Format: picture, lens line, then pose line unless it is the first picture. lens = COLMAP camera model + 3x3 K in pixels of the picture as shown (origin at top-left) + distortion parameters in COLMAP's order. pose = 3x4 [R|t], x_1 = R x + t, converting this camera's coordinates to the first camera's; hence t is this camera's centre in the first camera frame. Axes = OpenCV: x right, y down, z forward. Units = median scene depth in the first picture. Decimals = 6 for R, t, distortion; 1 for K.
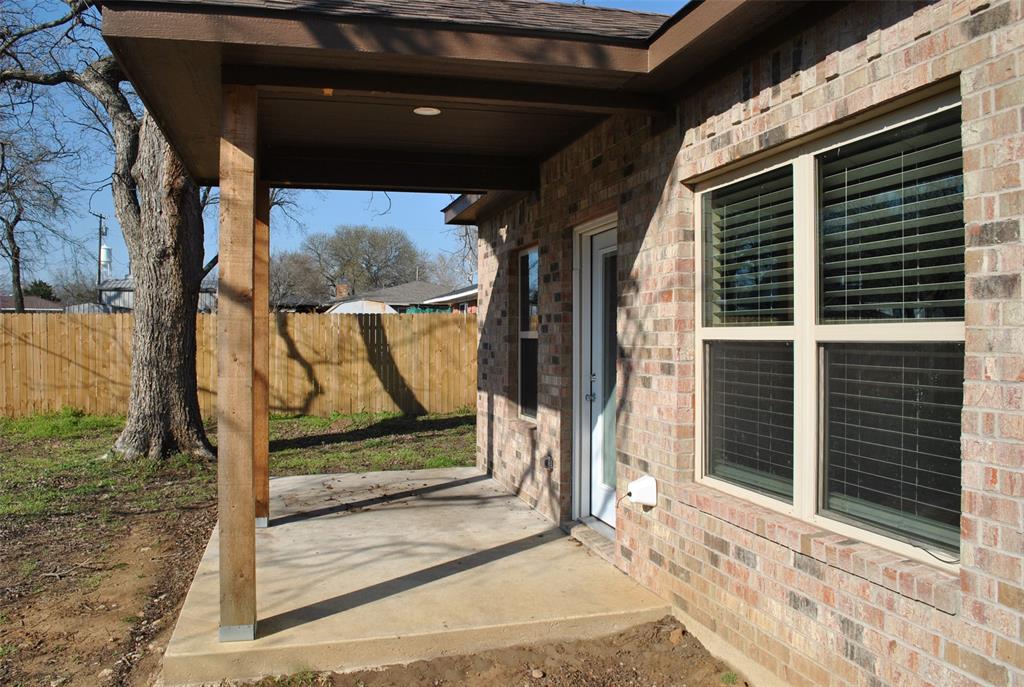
lens RADIAL K [[810.8, 0, 513.7], [0, 810.8, 335.4], [0, 0, 1]] dist [-0.084447, 0.010251]
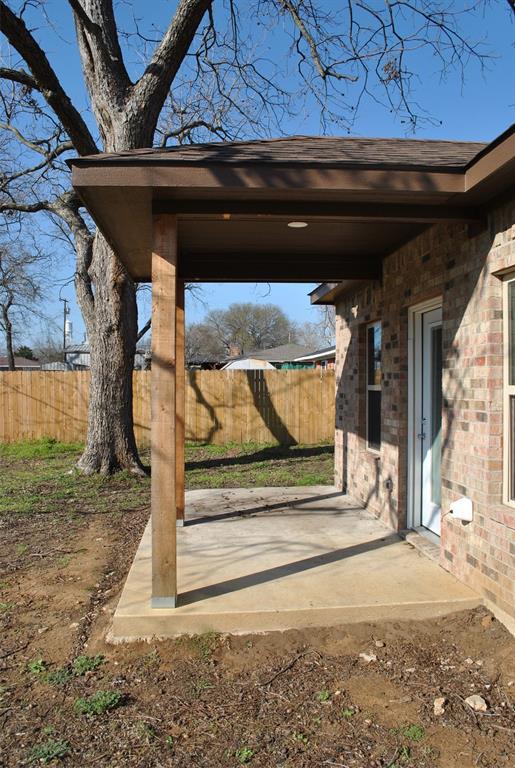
lens RADIAL K [[608.1, 0, 253.5], [0, 608.1, 385.7], [0, 0, 1]] dist [-0.084447, 0.010251]
pose [[0.984252, -0.000650, -0.176772, -0.000871], [0.001164, 0.999995, 0.002803, -0.011491], [0.176770, -0.002965, 0.984248, -0.019963]]
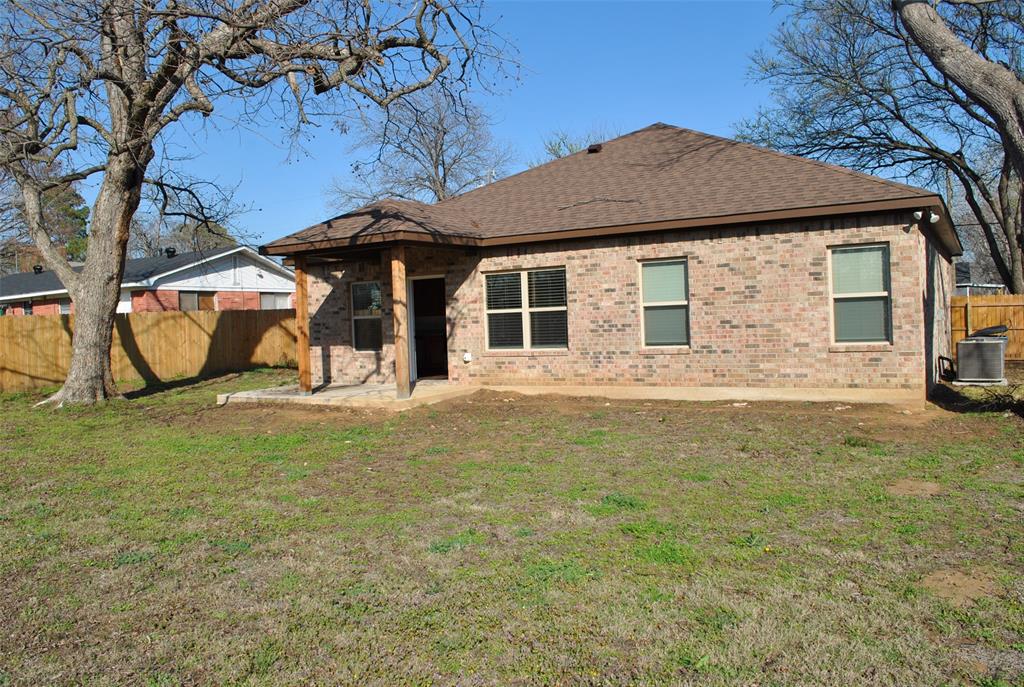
lens RADIAL K [[810.8, 0, 511.5], [0, 810.8, 342.2], [0, 0, 1]] dist [-0.084447, 0.010251]
pose [[0.724805, -0.045047, 0.687479, -2.117958], [0.036033, 0.998973, 0.027469, 0.036028], [-0.688011, 0.004862, 0.725684, -1.692800]]
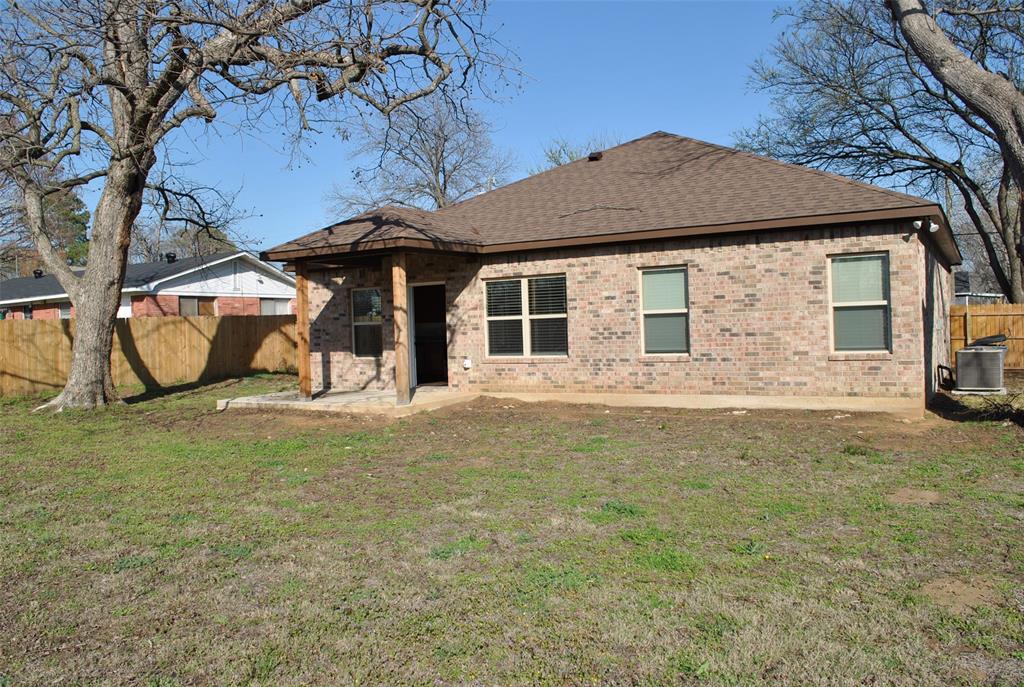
lens RADIAL K [[810.8, 0, 511.5], [0, 810.8, 341.9], [0, 0, 1]] dist [-0.084447, 0.010251]
pose [[0.724124, -0.035087, 0.688776, -2.125565], [0.030835, 0.999353, 0.018491, 0.035954], [-0.688980, 0.007849, 0.724738, -1.693885]]
